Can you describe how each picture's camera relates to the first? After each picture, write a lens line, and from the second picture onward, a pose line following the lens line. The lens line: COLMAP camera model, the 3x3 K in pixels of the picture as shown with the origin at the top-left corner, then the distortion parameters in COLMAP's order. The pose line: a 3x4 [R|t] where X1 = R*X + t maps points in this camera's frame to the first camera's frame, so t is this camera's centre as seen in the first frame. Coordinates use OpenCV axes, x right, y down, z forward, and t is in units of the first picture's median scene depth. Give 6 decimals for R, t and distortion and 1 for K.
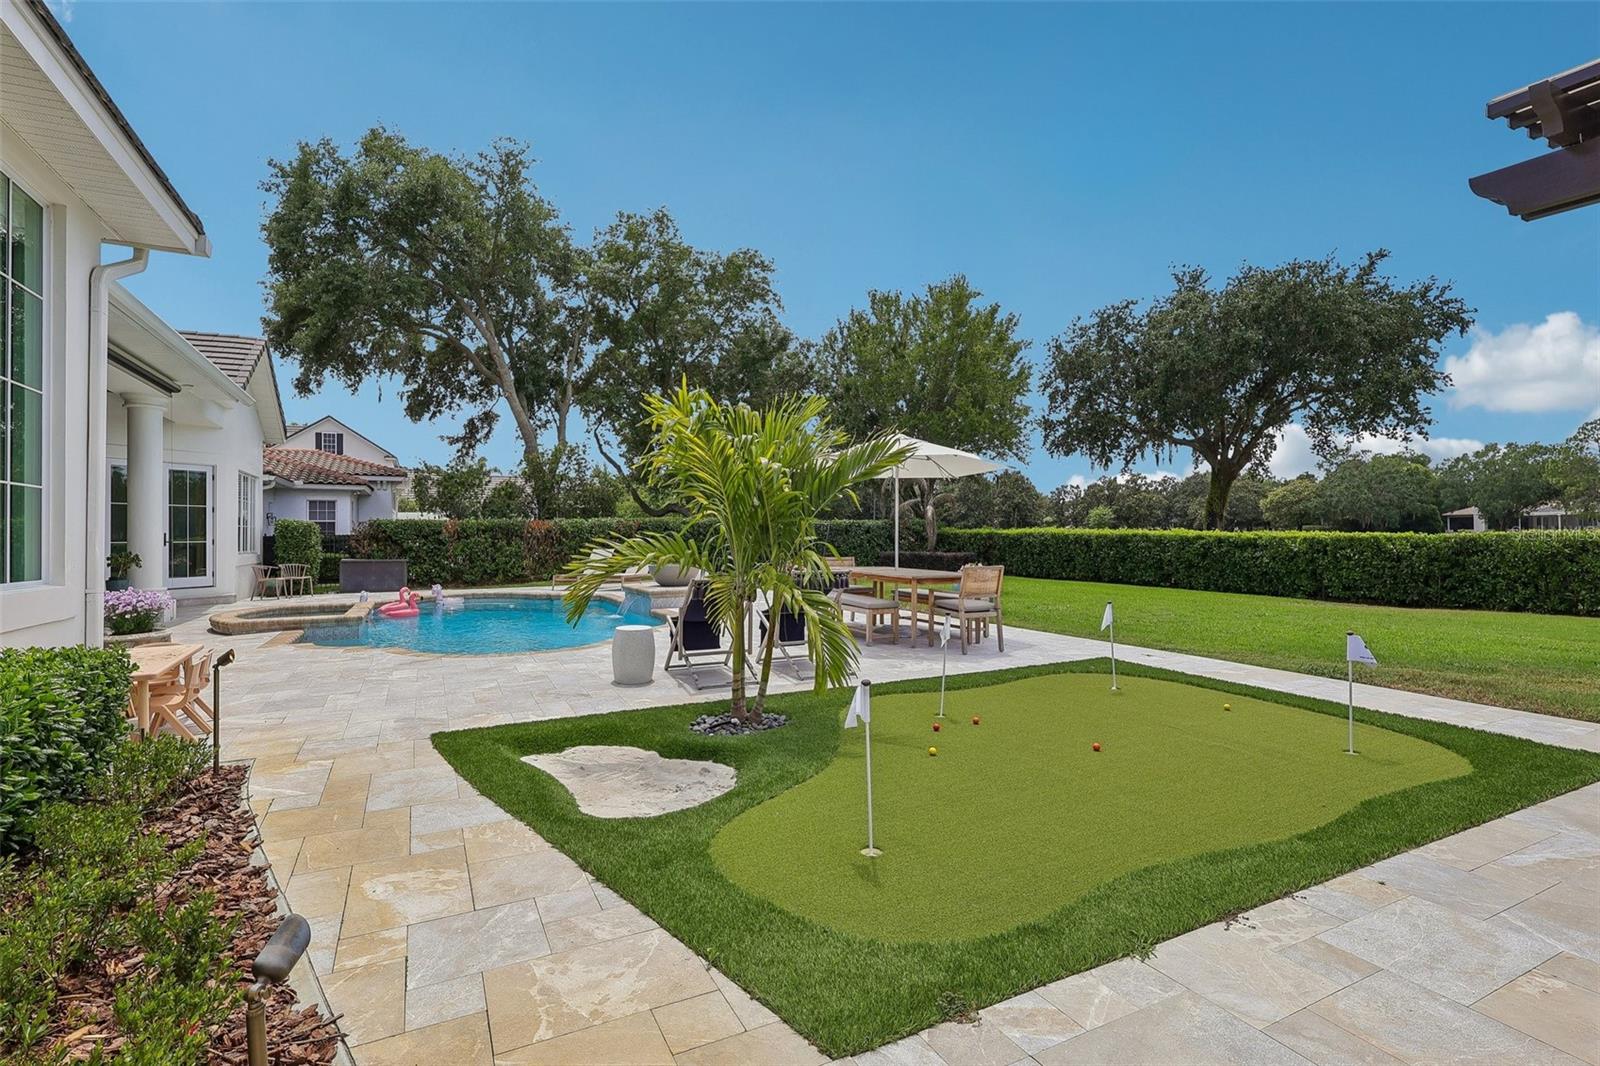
lens RADIAL K [[748.3, 0, 799.6], [0, 748.3, 524.6], [0, 0, 1]] dist [-0.001957, -0.000336]
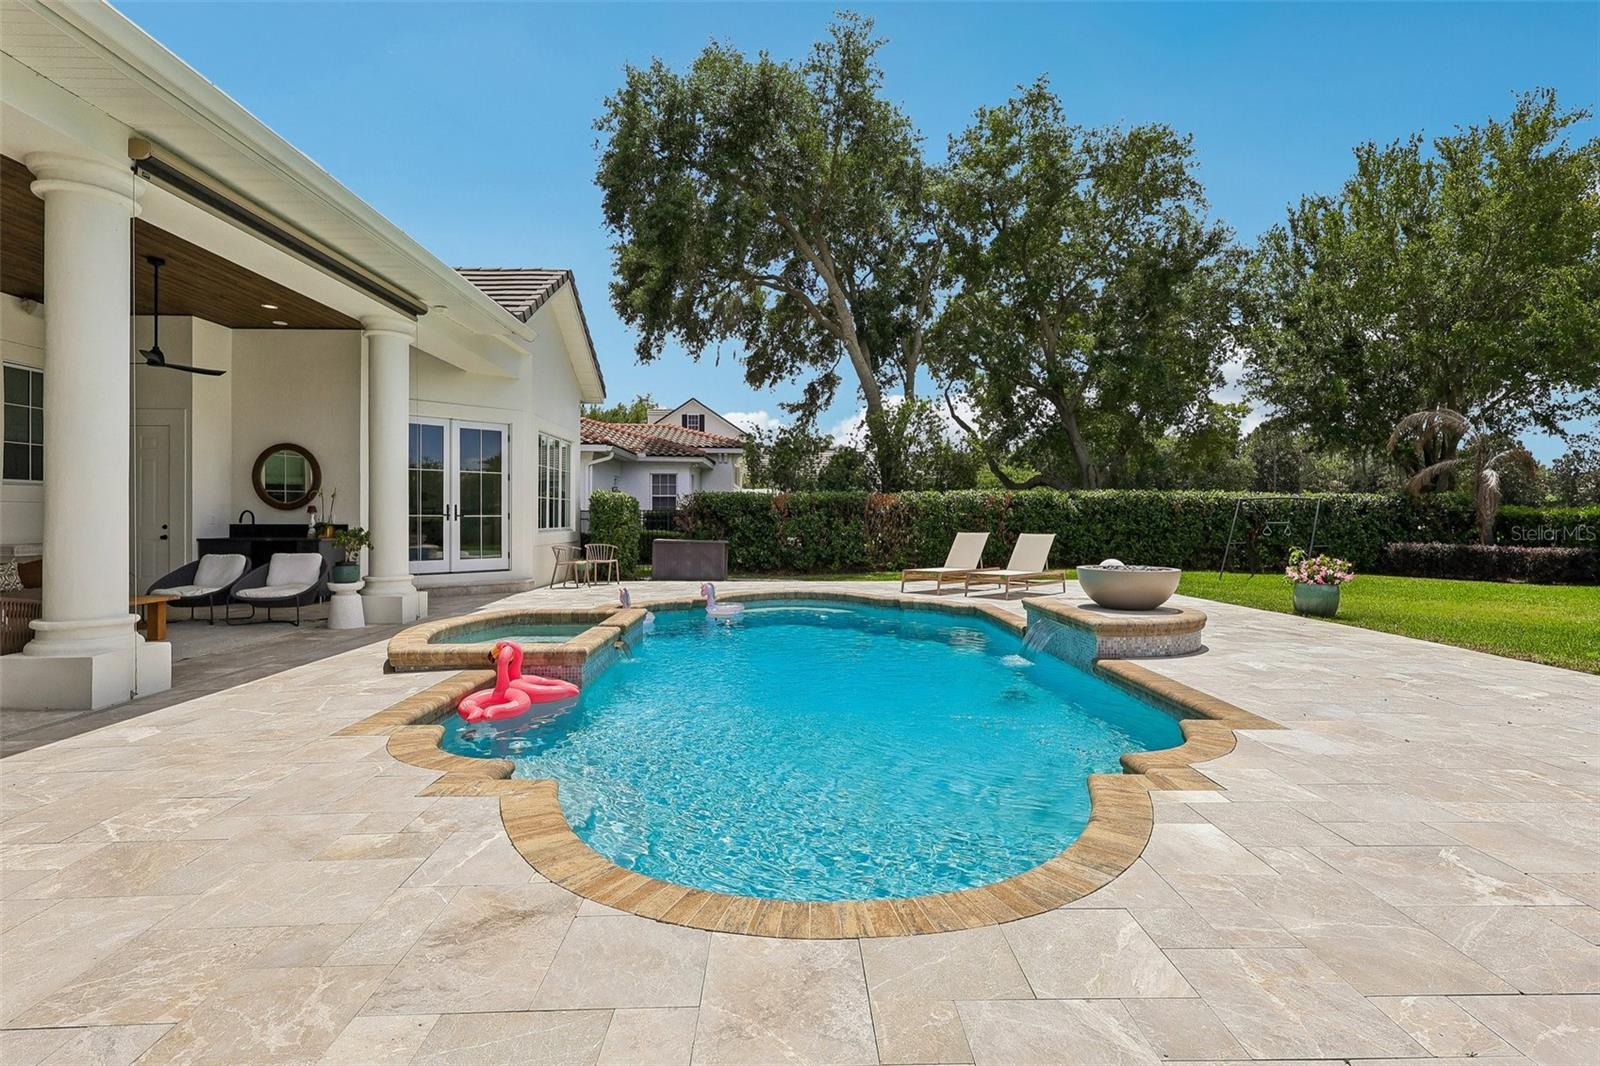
lens RADIAL K [[748.3, 0, 799.6], [0, 748.3, 524.6], [0, 0, 1]] dist [-0.001957, -0.000336]
pose [[0.902467, 0.014178, -0.430525, -0.066669], [-0.002580, 0.999618, 0.027511, 0.004199], [0.430750, -0.023717, 0.902159, 0.190024]]
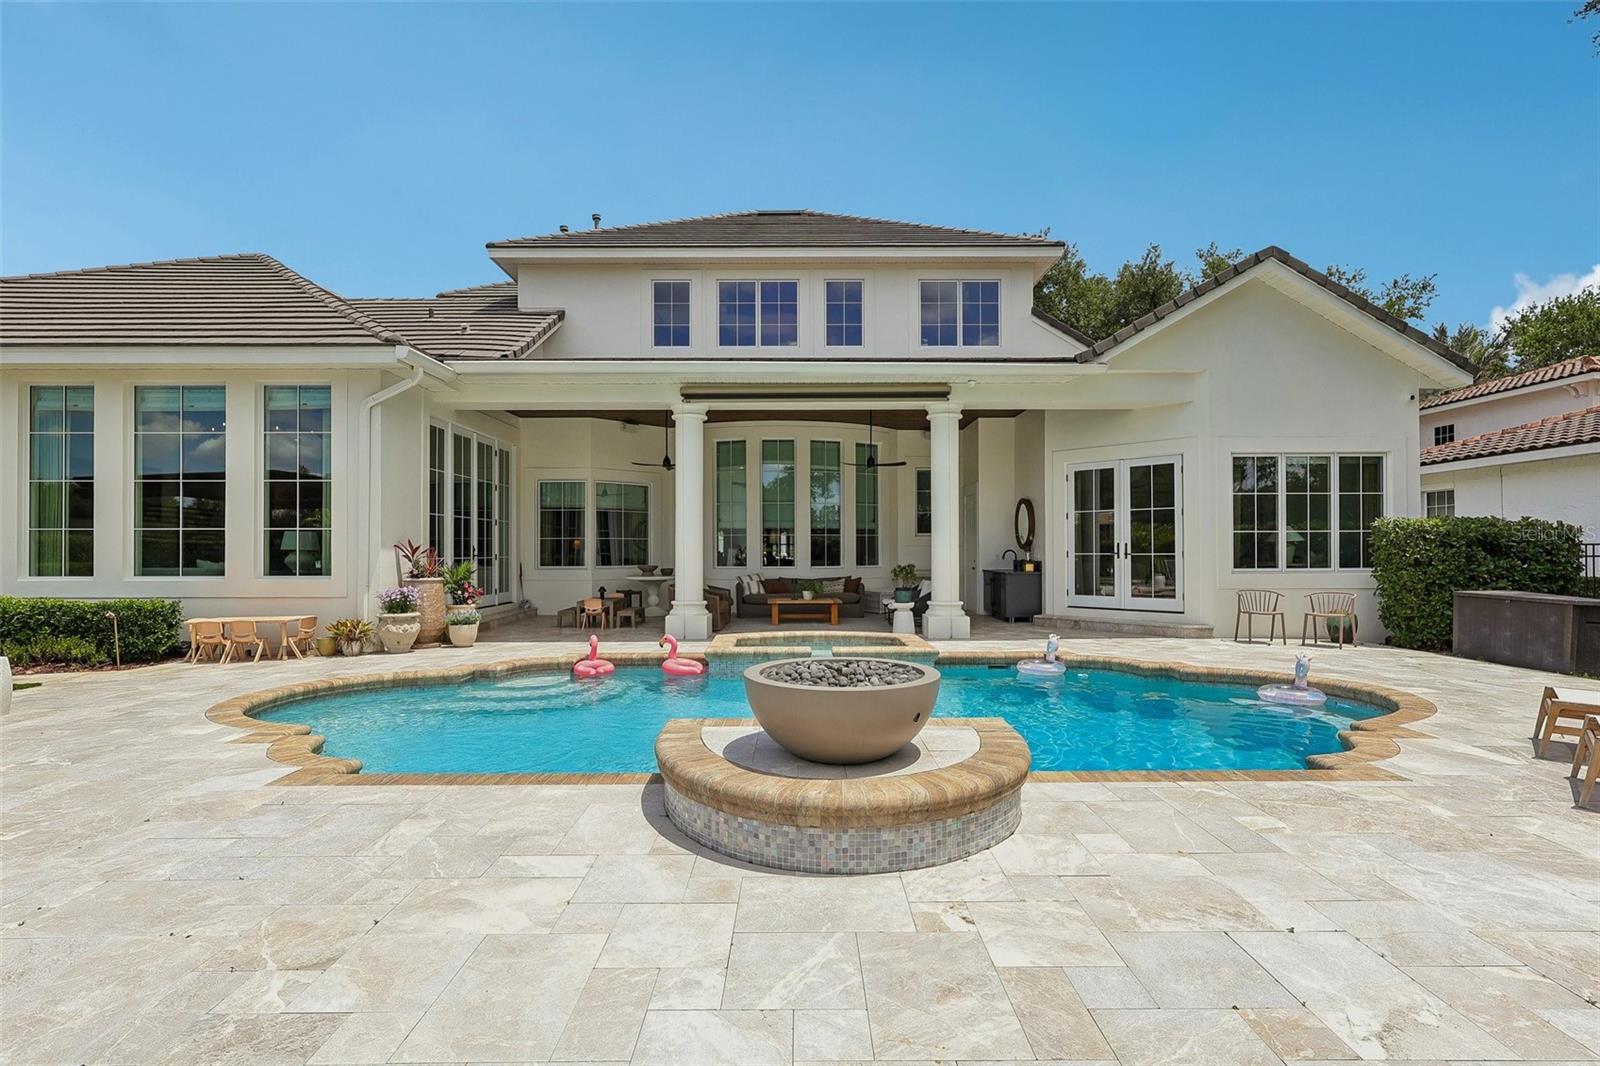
lens RADIAL K [[751.9, 0, 800.8], [0, 751.9, 537.7], [0, 0, 1]] dist [0.000464, 0.000088]
pose [[-0.447820, -0.007360, -0.894093, 0.032894], [0.020146, 0.999629, -0.018319, 0.005950], [0.893897, -0.026216, -0.447506, 0.482407]]
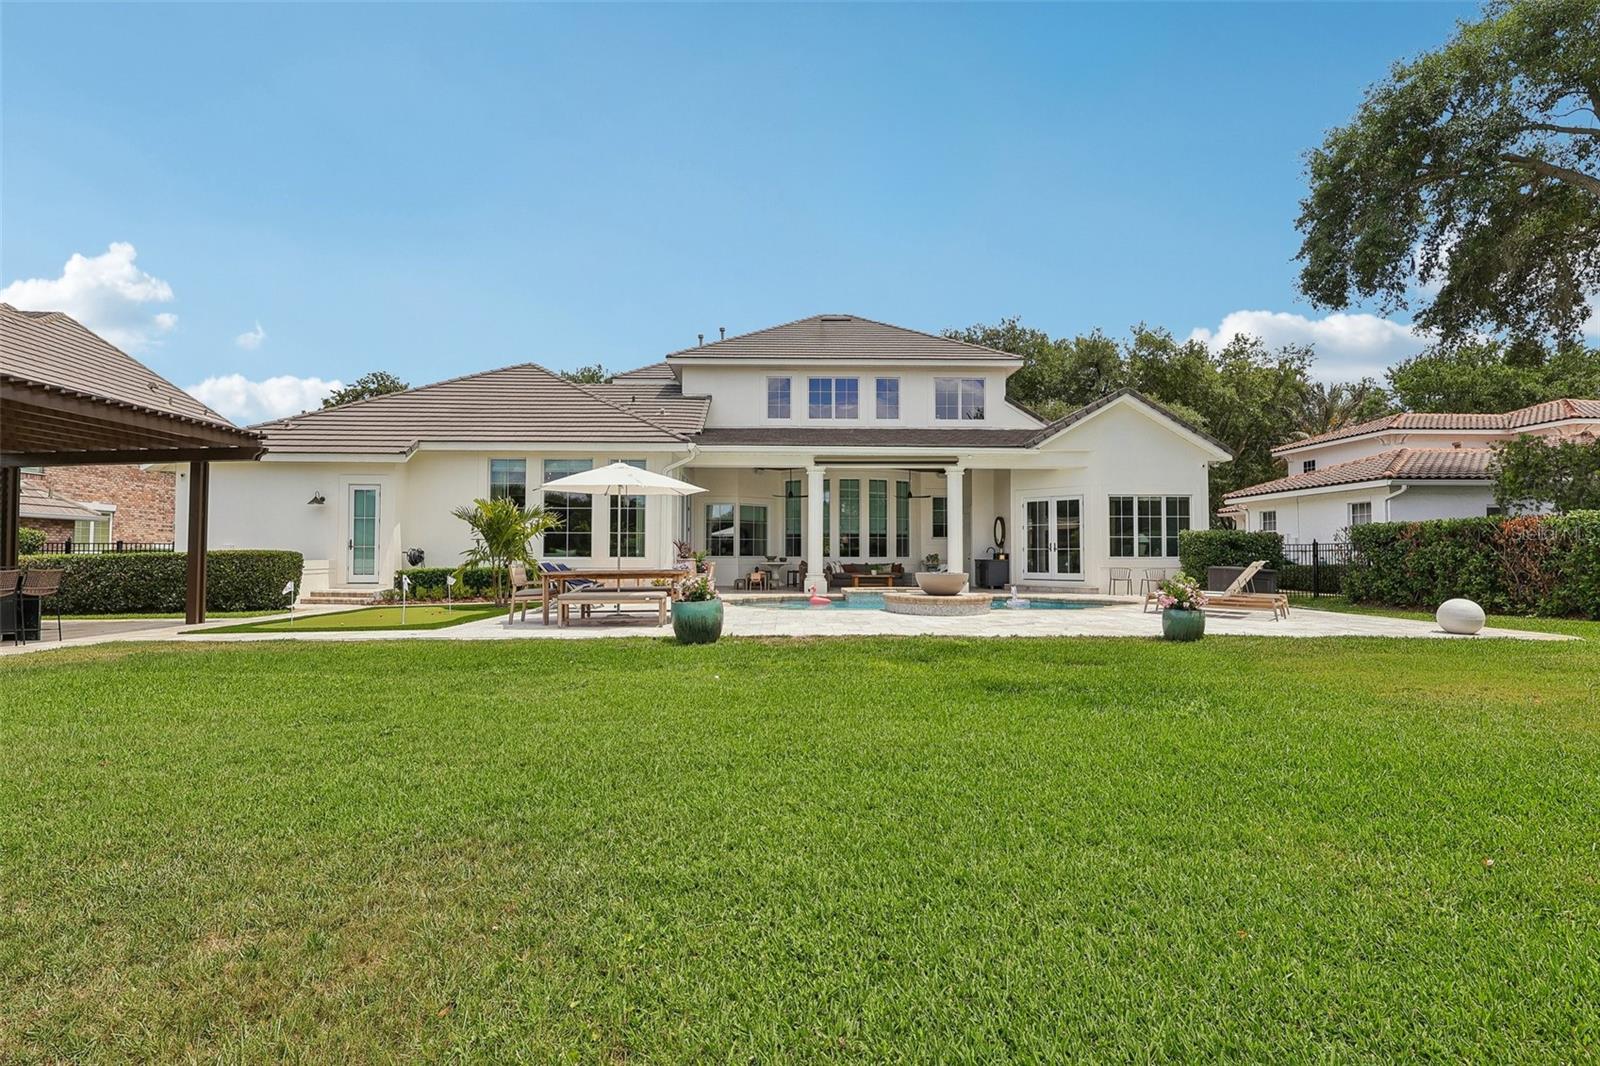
lens RADIAL K [[748.3, 0, 799.6], [0, 748.3, 524.6], [0, 0, 1]] dist [-0.001957, -0.000336]
pose [[-0.433670, -0.030997, -0.900539, 0.339320], [0.015297, 0.999011, -0.041753, 0.013398], [0.900942, -0.031883, -0.432767, 0.546318]]
